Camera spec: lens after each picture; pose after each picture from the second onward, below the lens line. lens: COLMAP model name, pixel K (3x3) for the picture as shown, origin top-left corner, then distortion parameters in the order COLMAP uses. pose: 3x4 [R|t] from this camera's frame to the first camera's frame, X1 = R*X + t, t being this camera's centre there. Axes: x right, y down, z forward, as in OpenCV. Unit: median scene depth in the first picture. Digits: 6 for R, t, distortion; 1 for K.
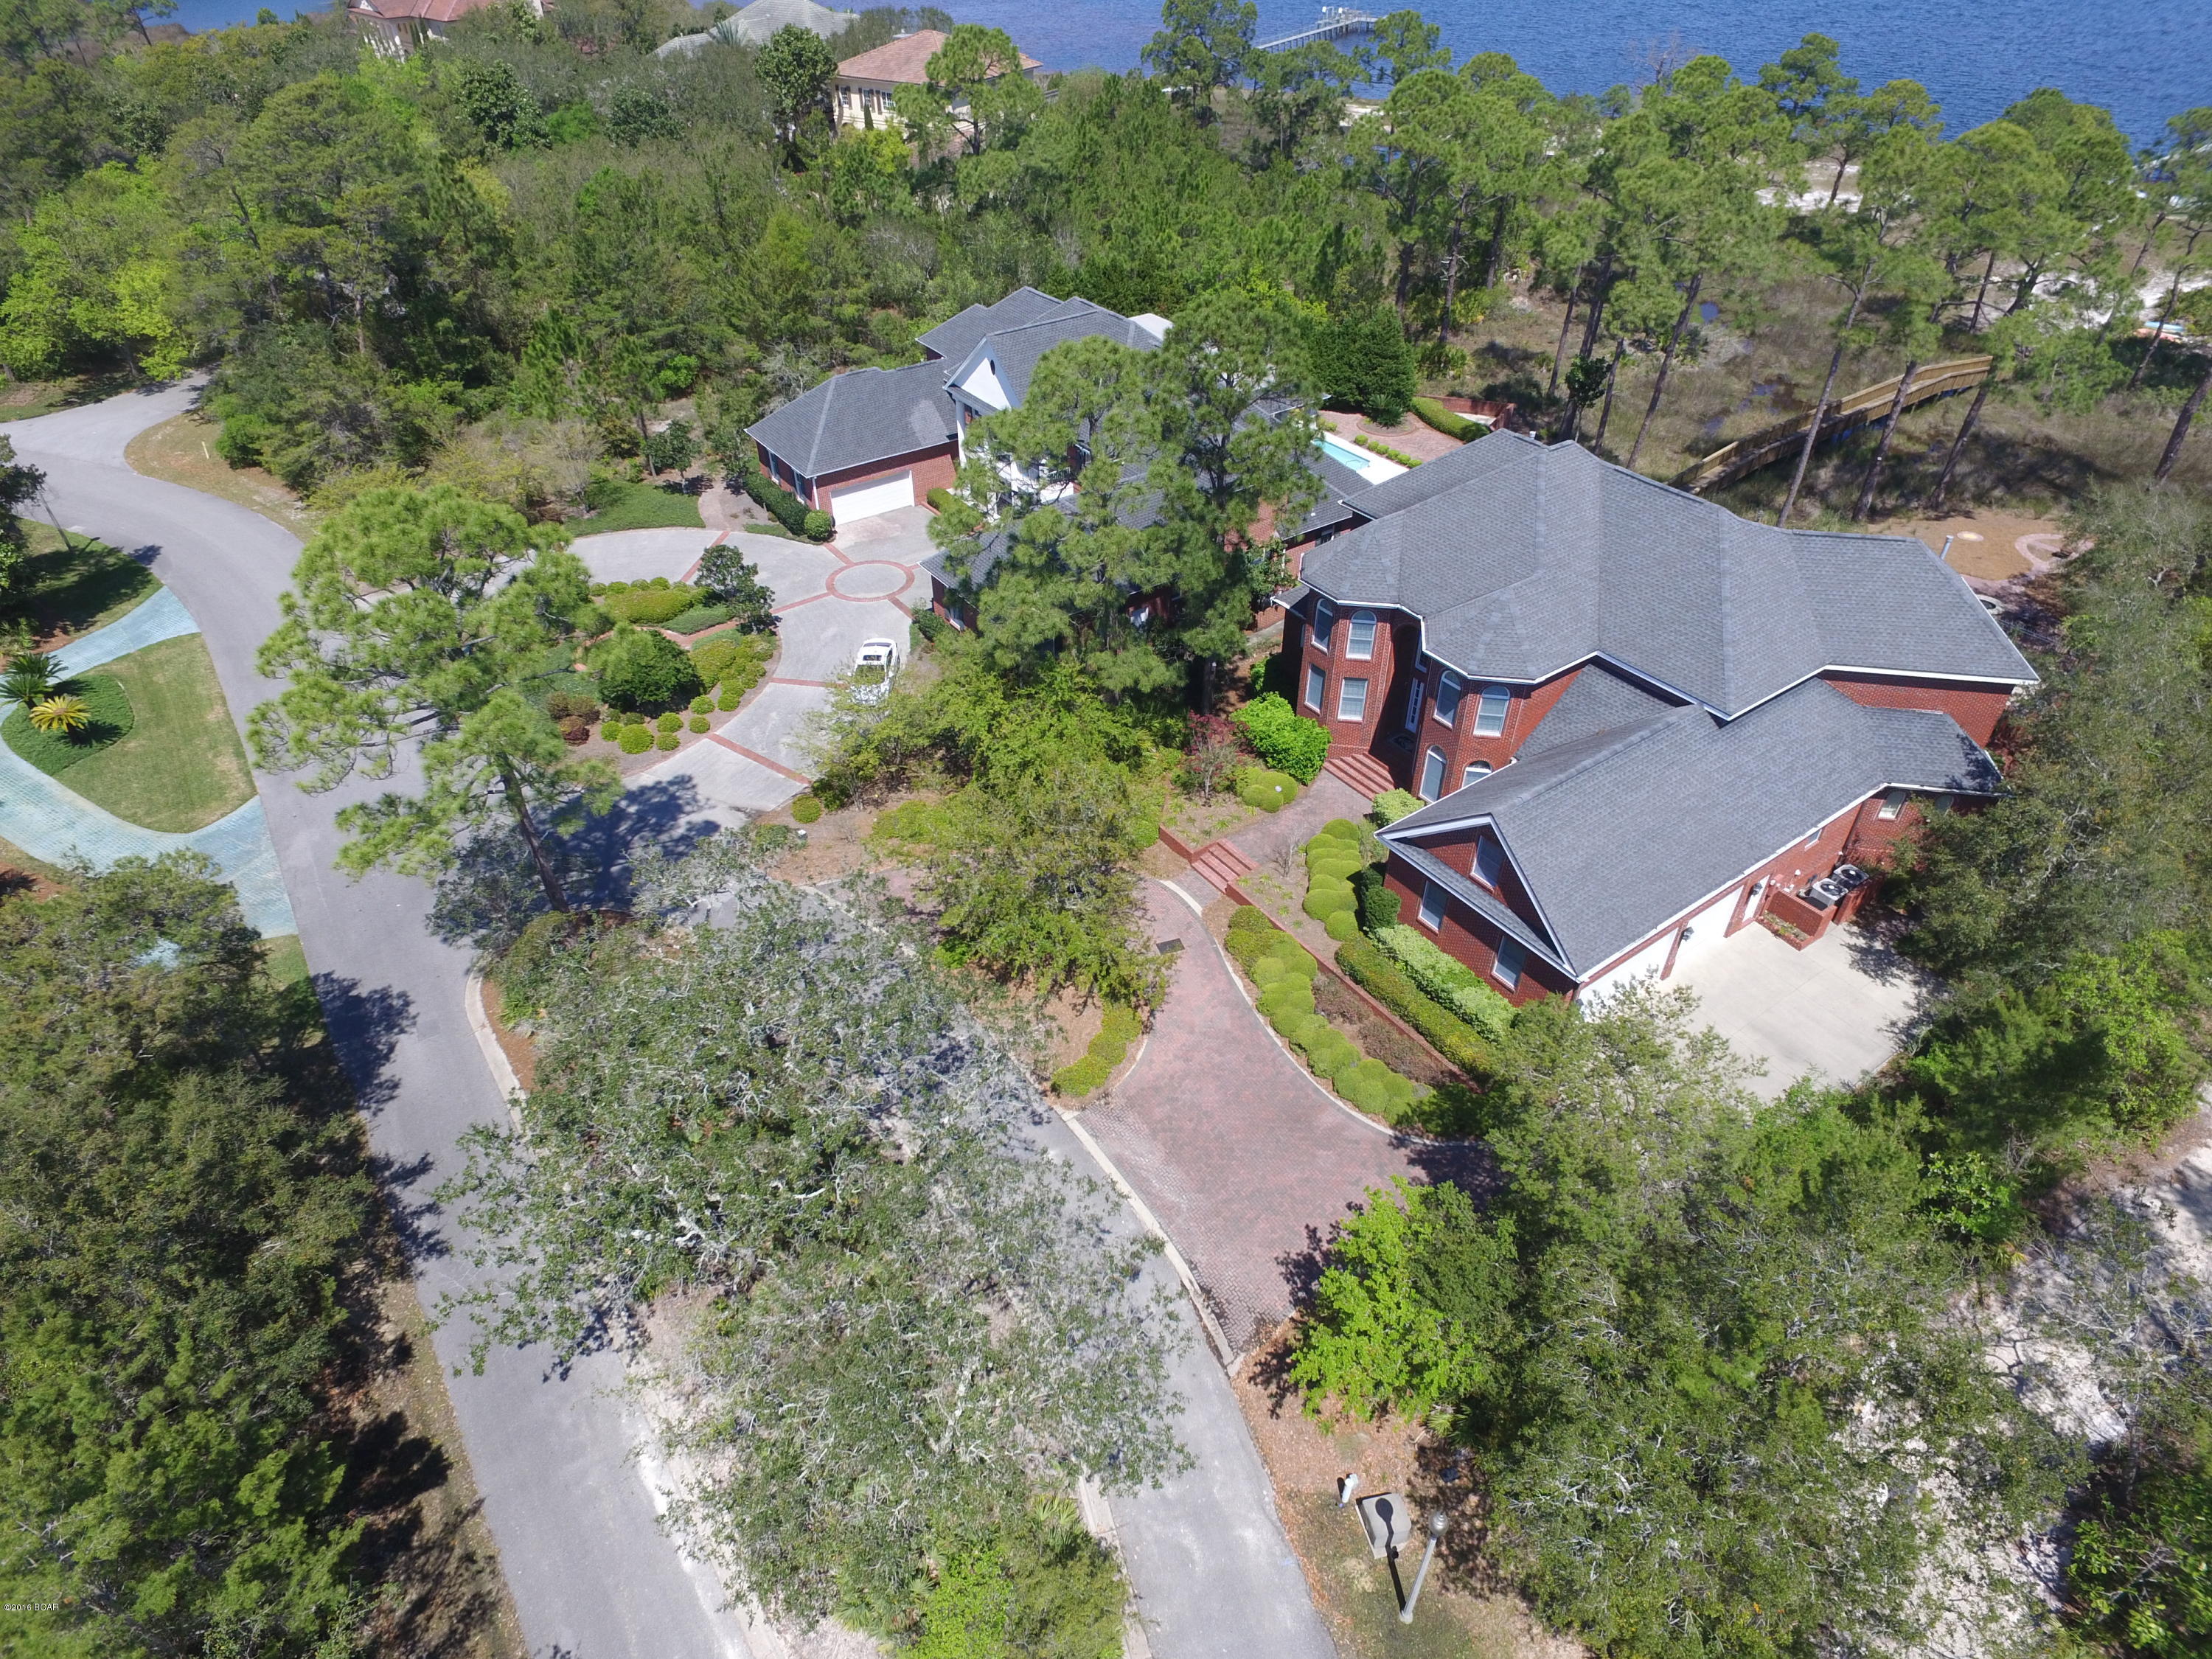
lens RADIAL K [[1287.2, 0, 1096.2], [0, 1287.2, 836.3], [0, 0, 1]] dist [-0.001396, 0.003765]
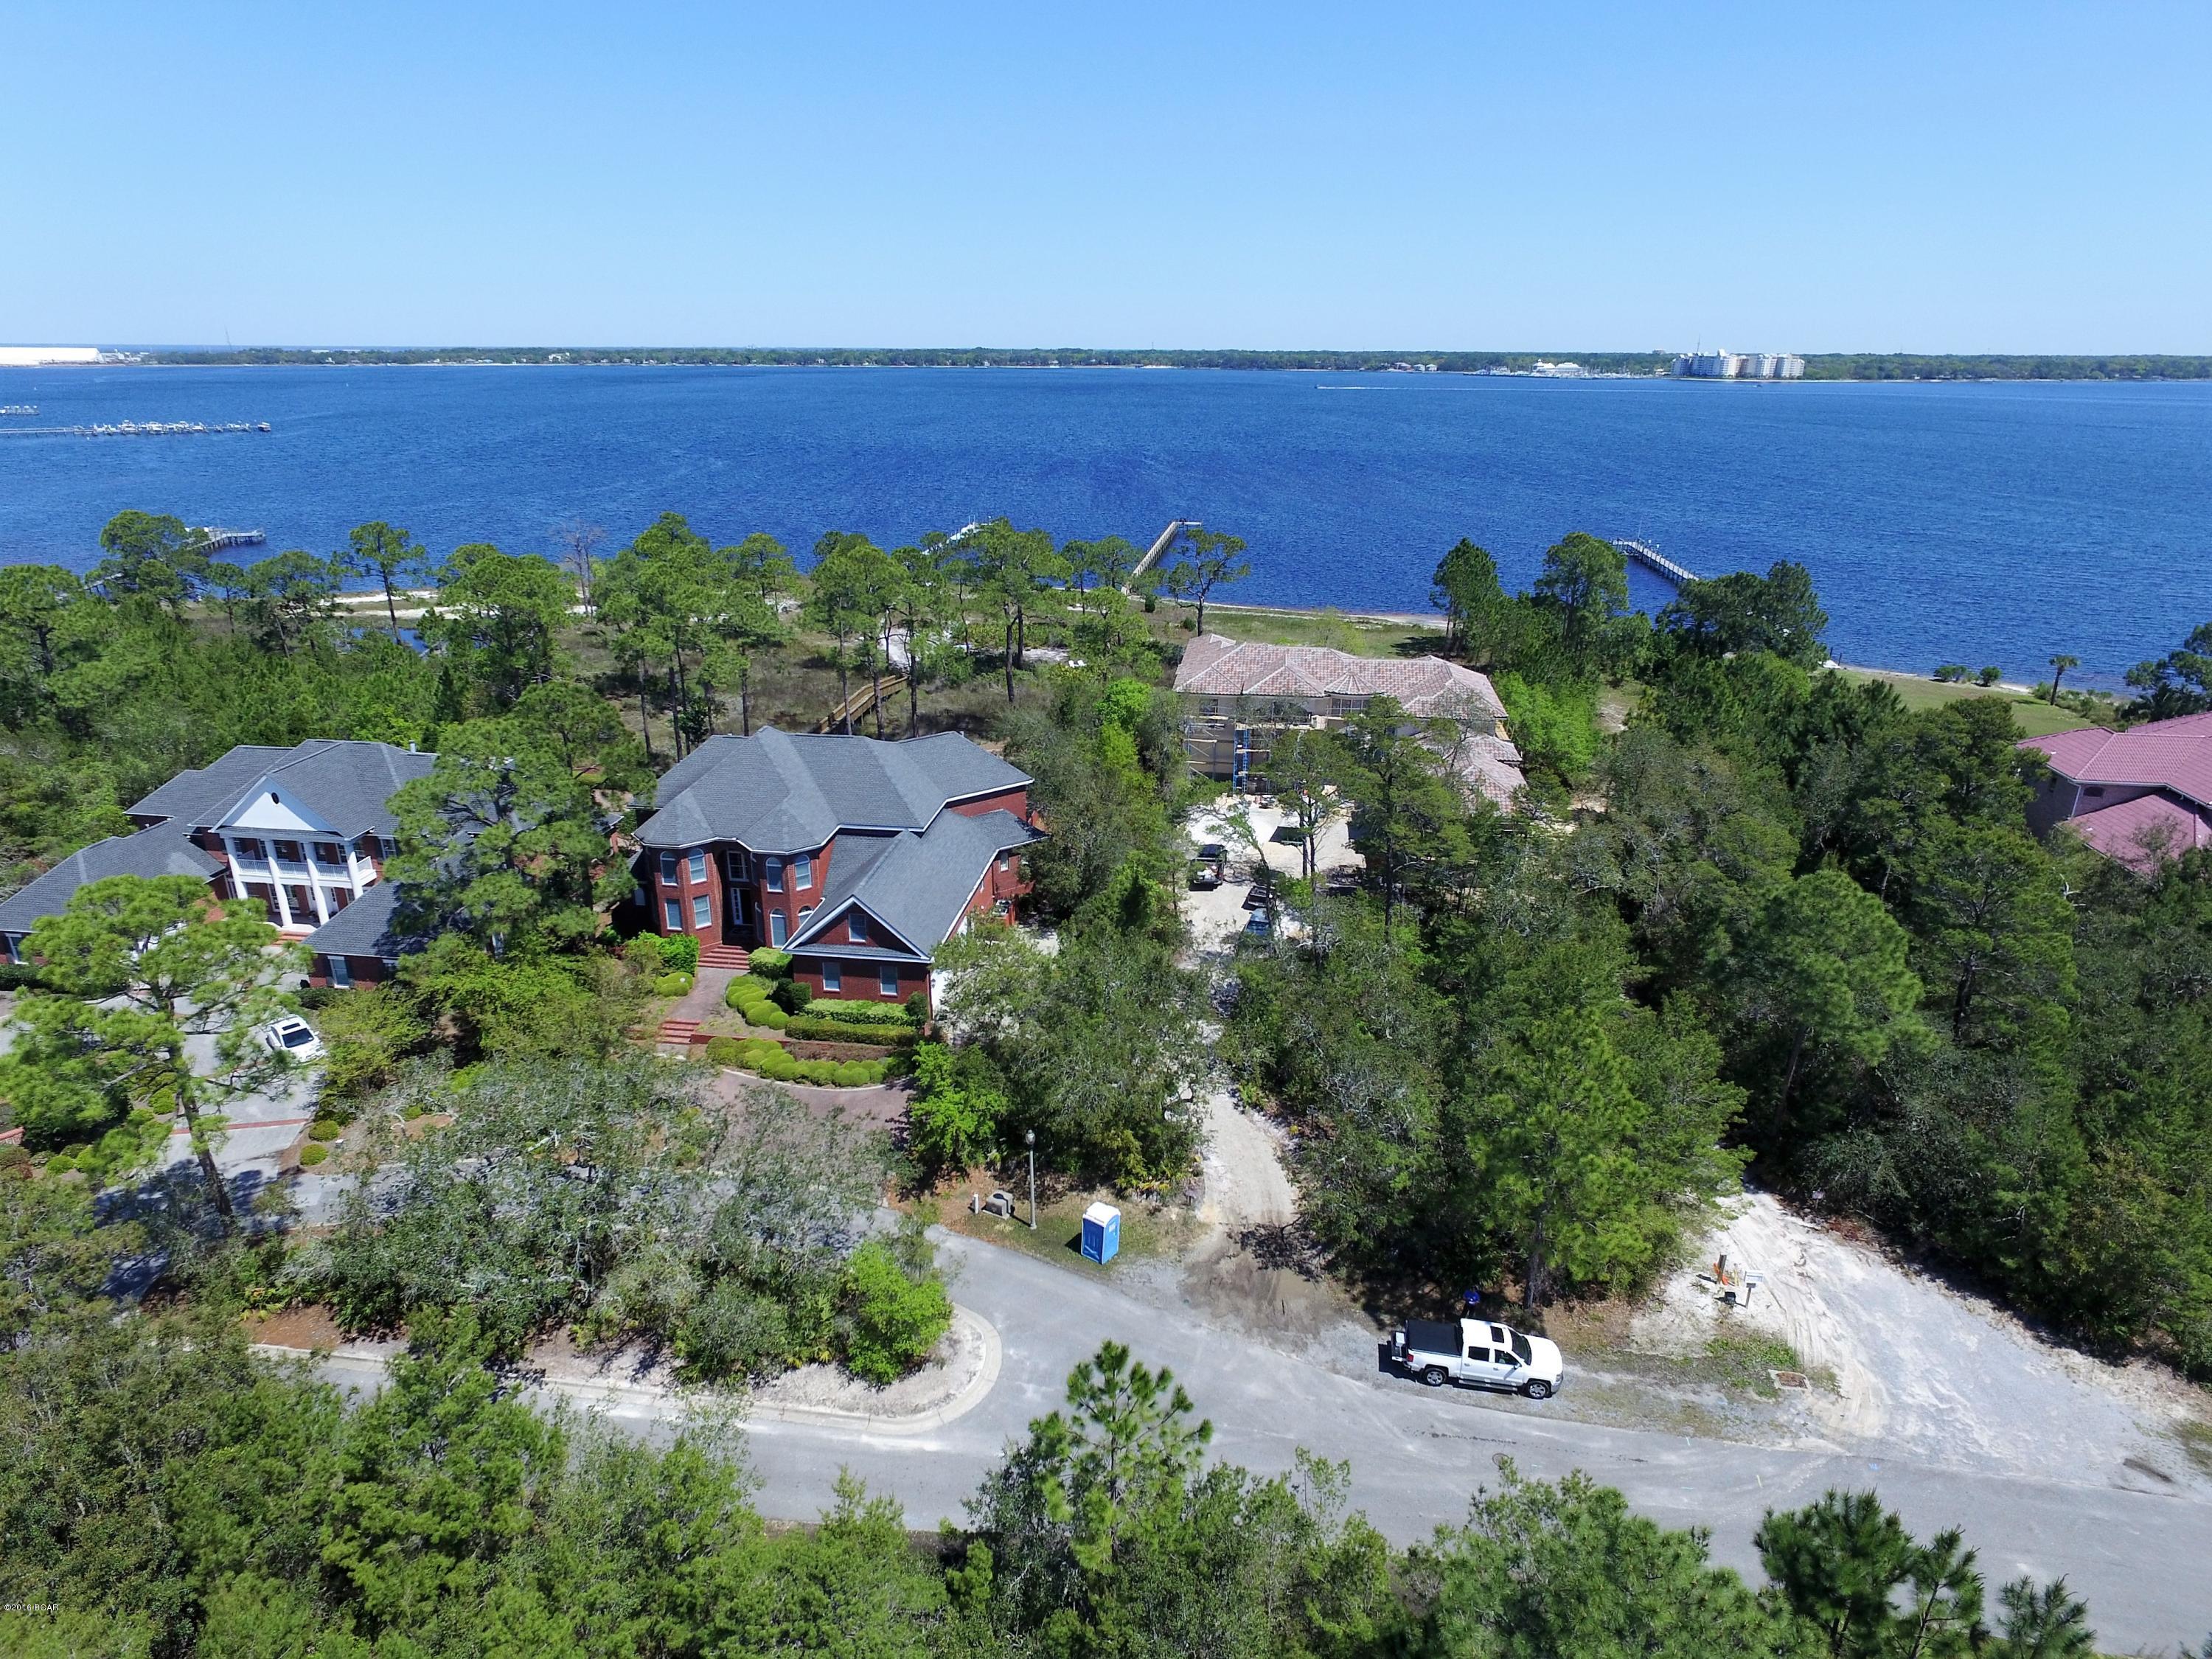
lens RADIAL K [[1368.1, 0, 1072.5], [0, 1368.1, 833.8], [0, 0, 1]] dist [-0.004507, 0.002993]
pose [[0.697330, -0.238985, 0.675734, -0.622128], [0.446081, 0.882641, -0.148177, 0.272222], [-0.561019, 0.404760, 0.722099, -0.480639]]
